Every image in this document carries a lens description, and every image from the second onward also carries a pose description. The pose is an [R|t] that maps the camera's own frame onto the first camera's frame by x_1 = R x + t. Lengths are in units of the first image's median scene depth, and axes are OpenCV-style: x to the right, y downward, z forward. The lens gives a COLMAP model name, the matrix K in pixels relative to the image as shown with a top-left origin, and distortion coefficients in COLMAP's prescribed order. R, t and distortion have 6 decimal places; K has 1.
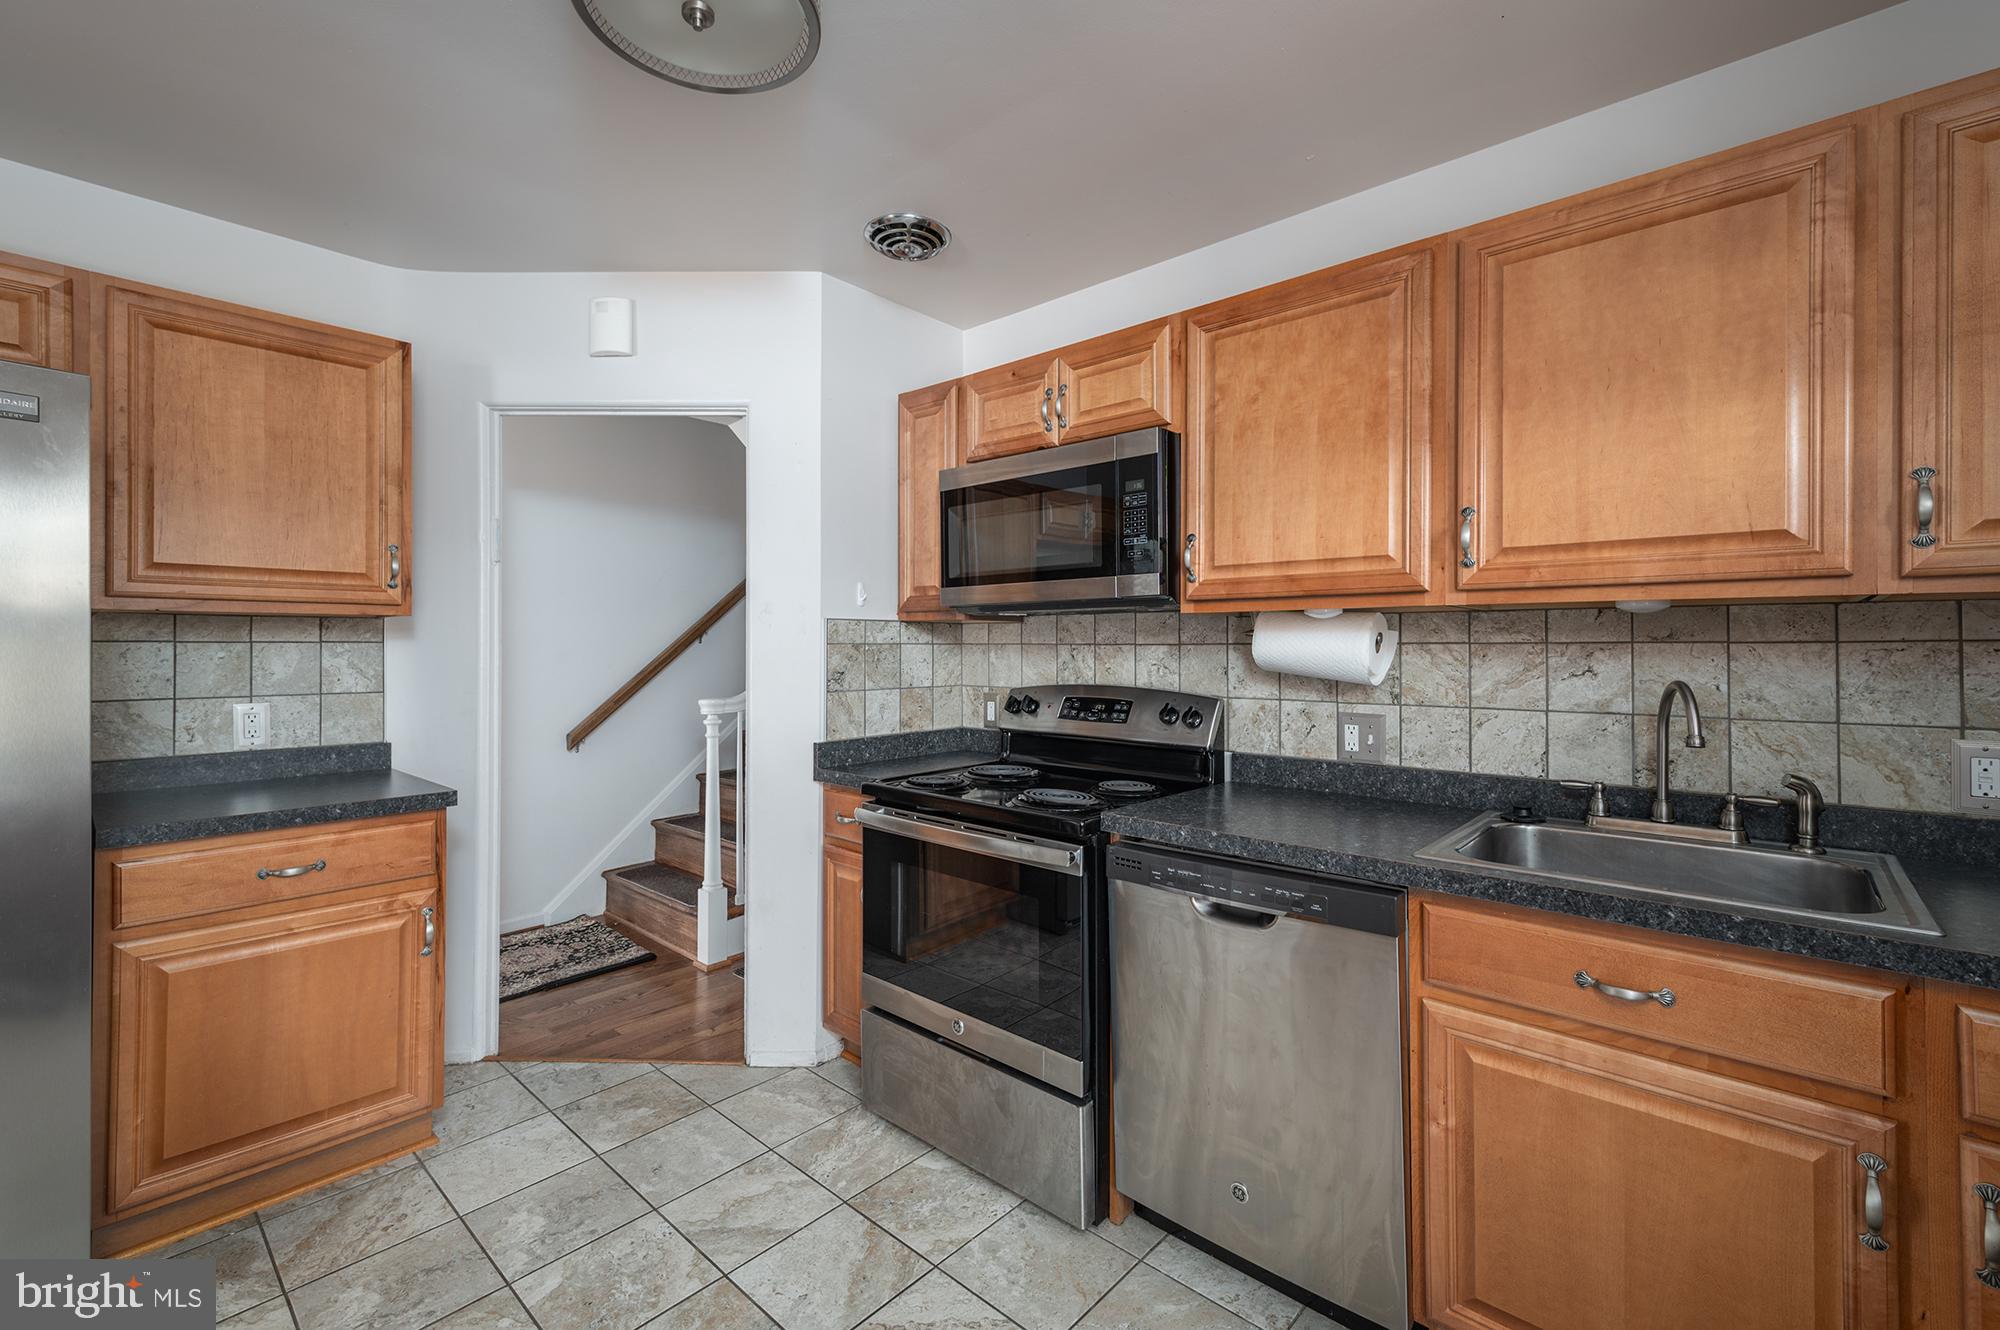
lens RADIAL K [[853.4, 0, 1002.8], [0, 853.4, 646.7], [0, 0, 1]] dist [0.010632, -0.000867]
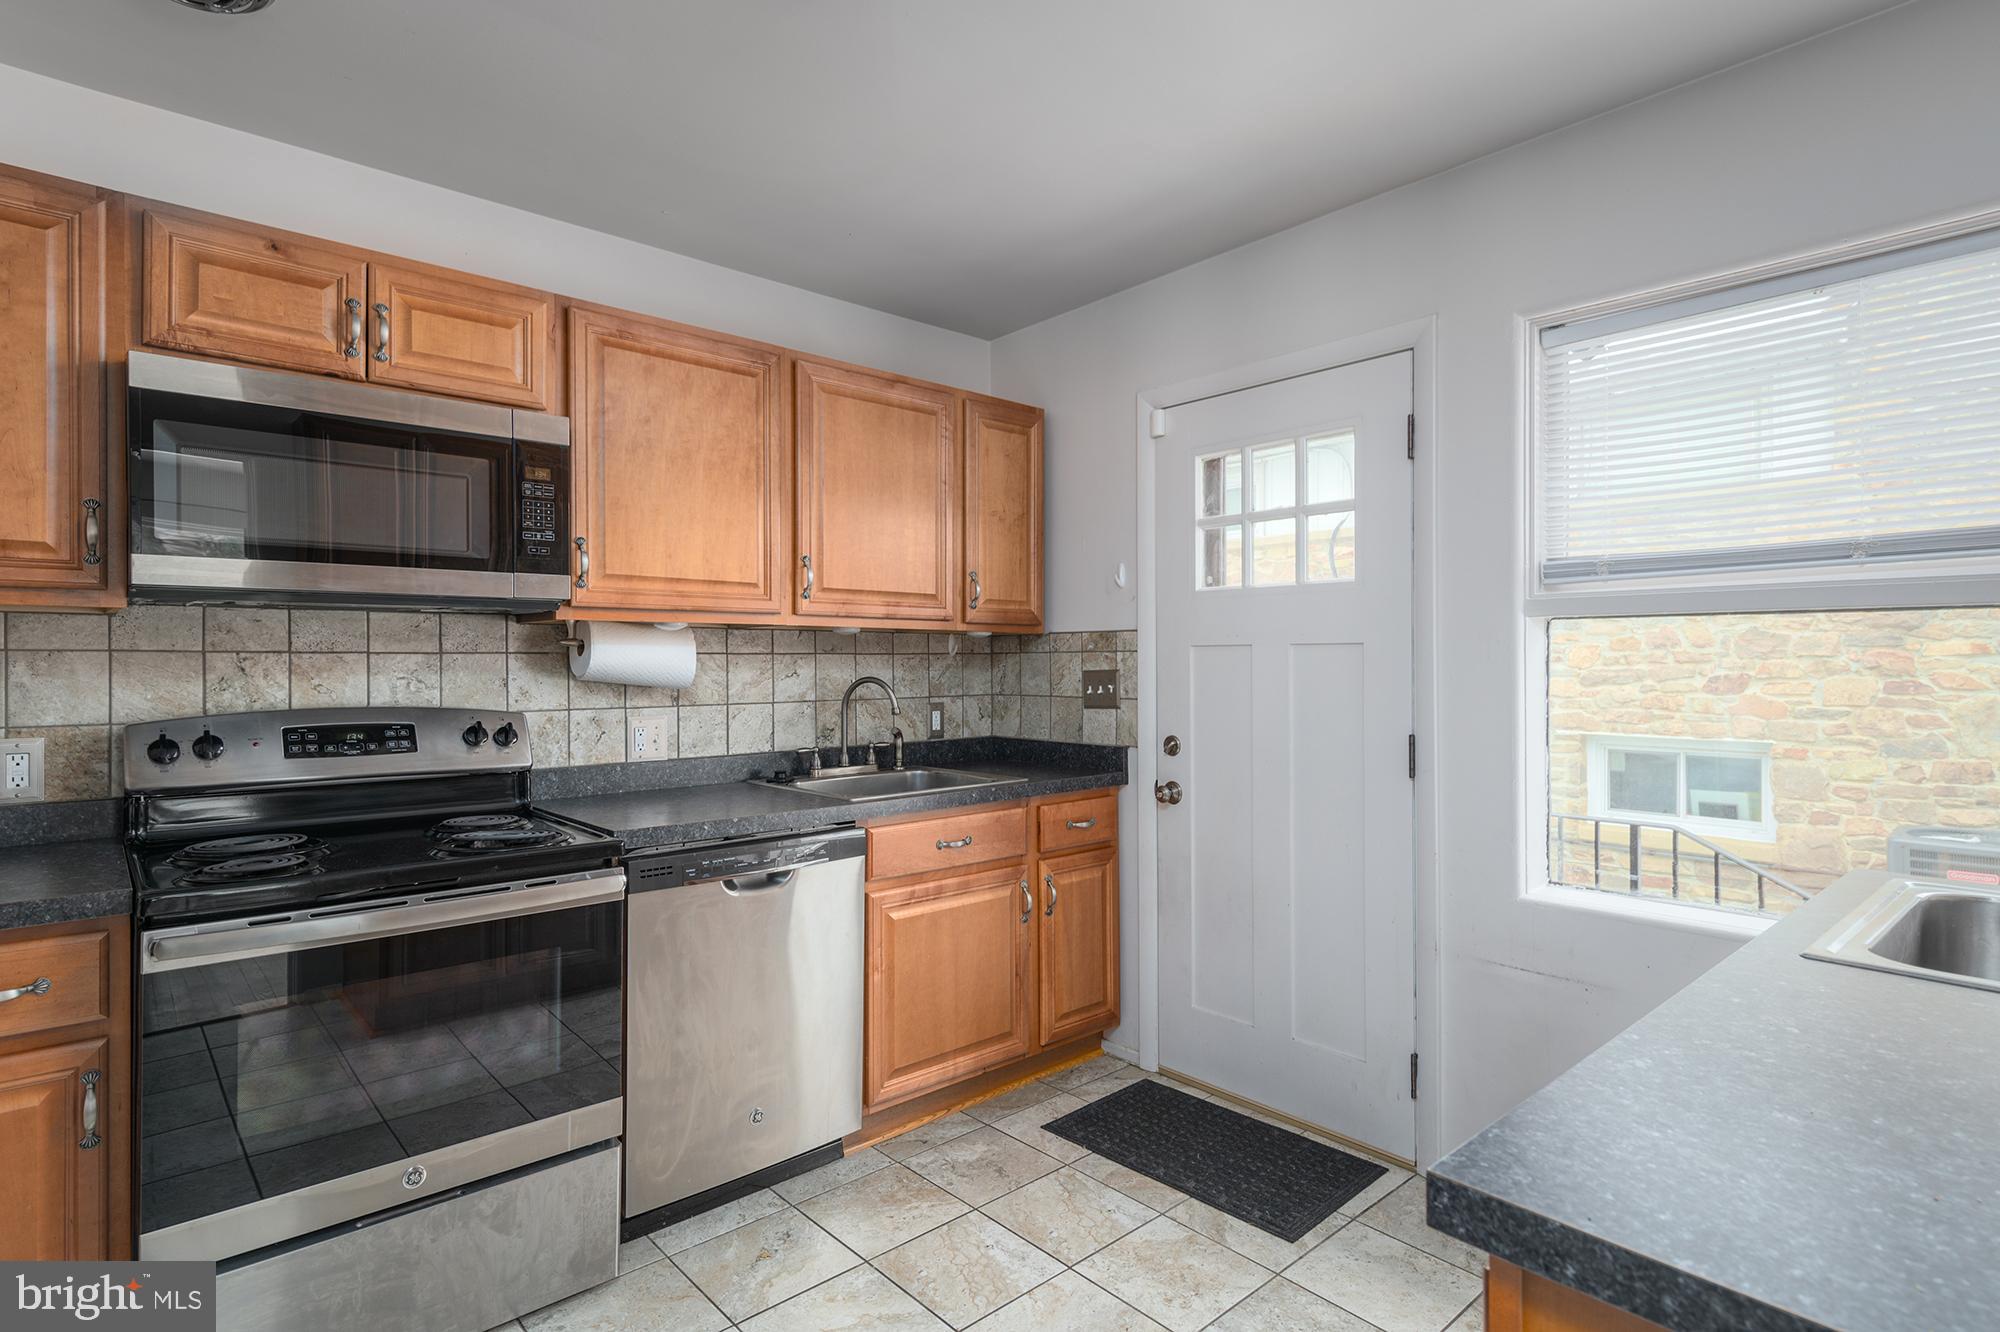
lens RADIAL K [[1021.5, 0, 999.6], [0, 1021.5, 667.4], [0, 0, 1]] dist [0.018824, -0.001071]
pose [[0.102697, -0.008140, 0.994679, -0.936030], [-0.000300, 0.999966, 0.008215, 0.004037], [-0.994713, -0.001142, 0.102691, 0.447878]]
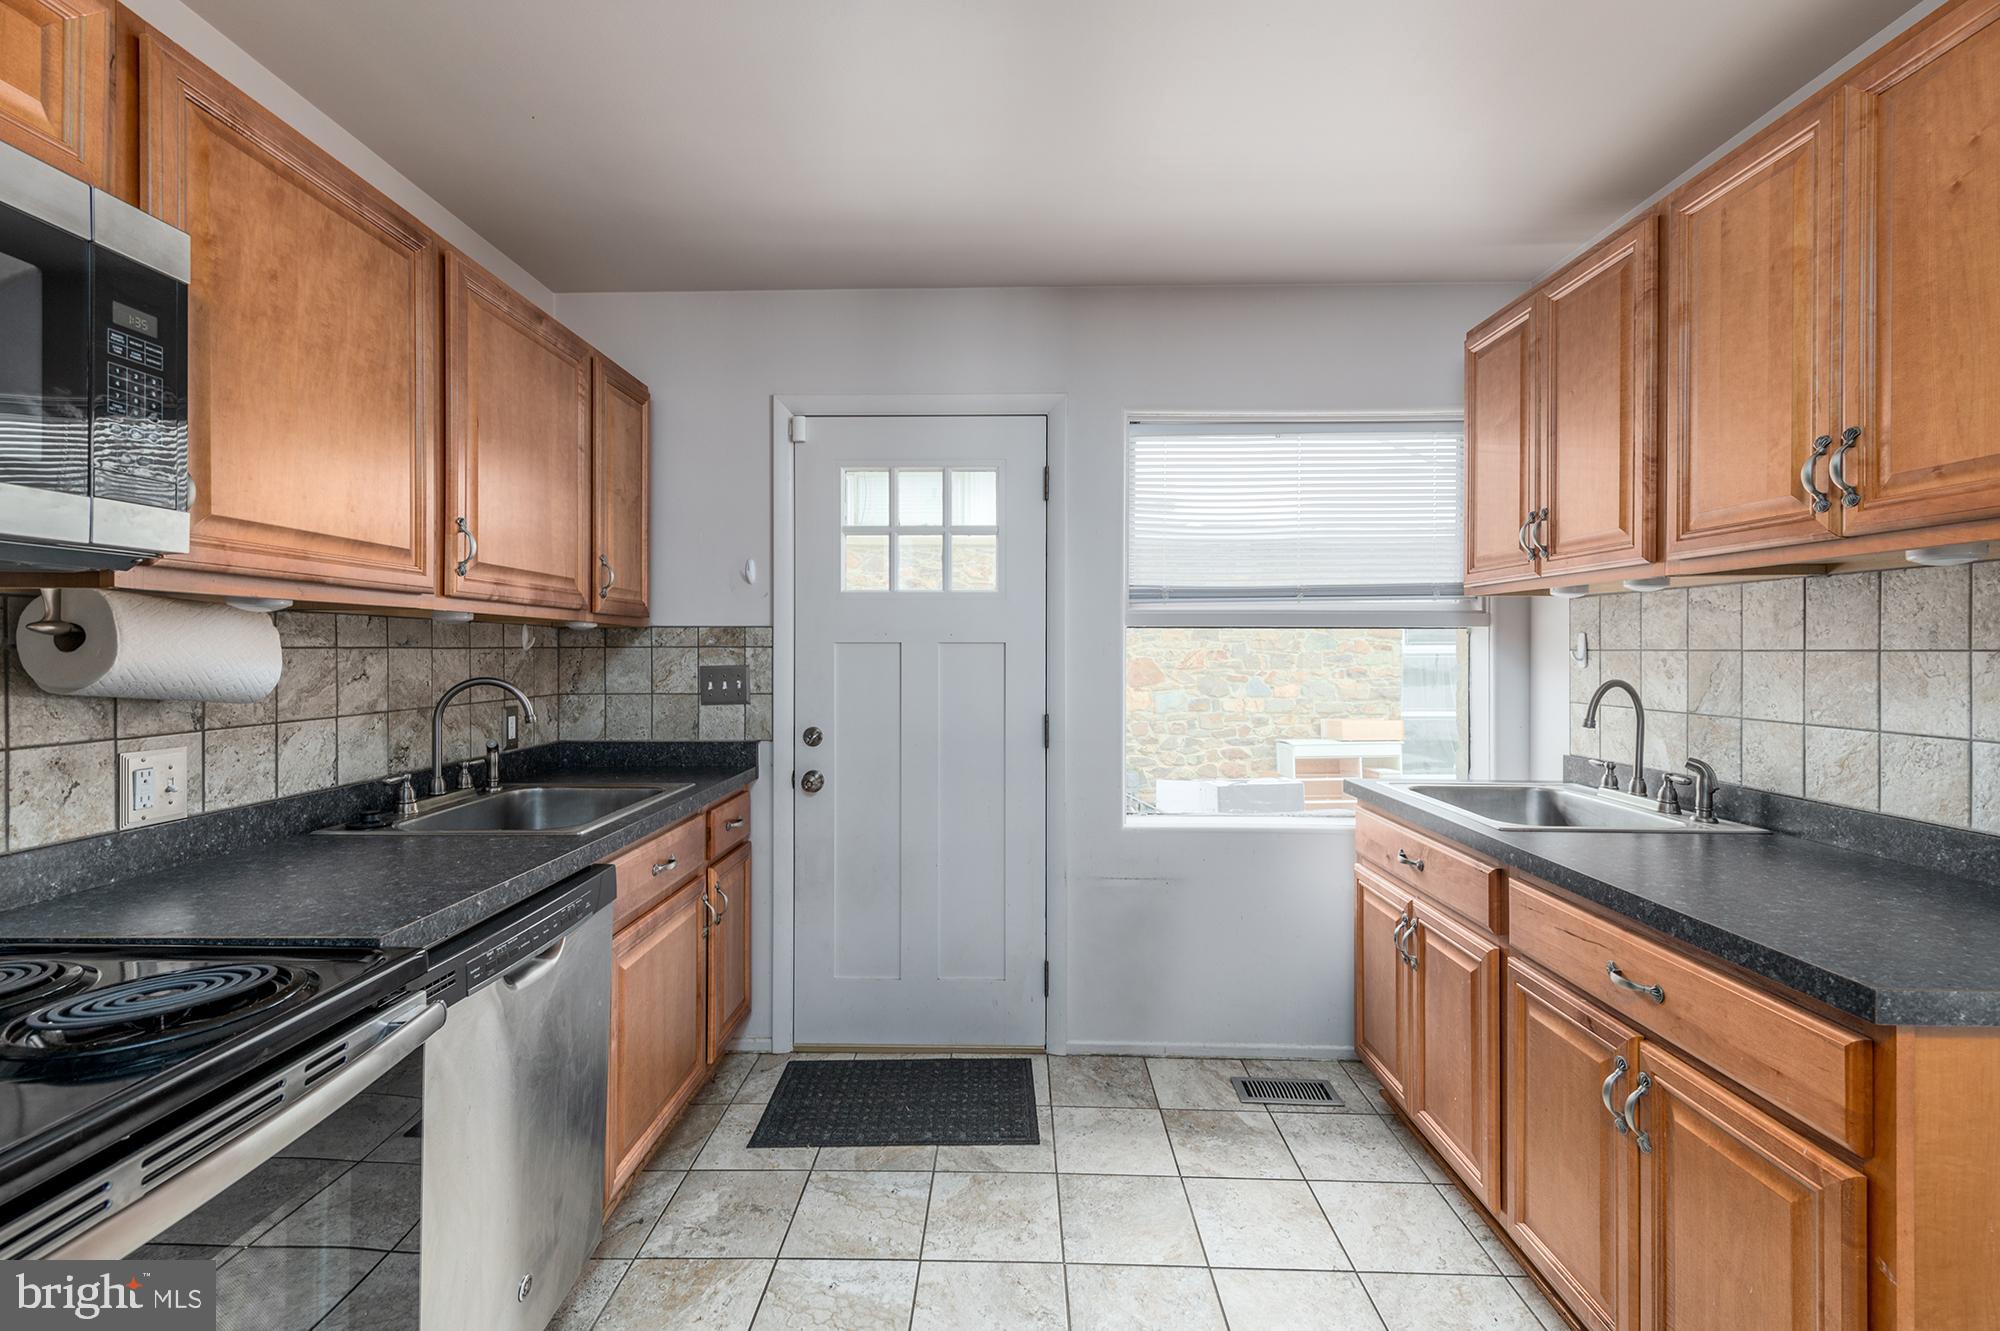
lens RADIAL K [[853.4, 0, 1003.2], [0, 853.4, 653.6], [0, 0, 1]] dist [0.010632, -0.000867]
pose [[-0.660659, -0.003691, 0.750677, -0.587611], [-0.002999, 0.999993, 0.002277, -0.002008], [-0.750680, -0.000747, -0.660665, 1.036428]]
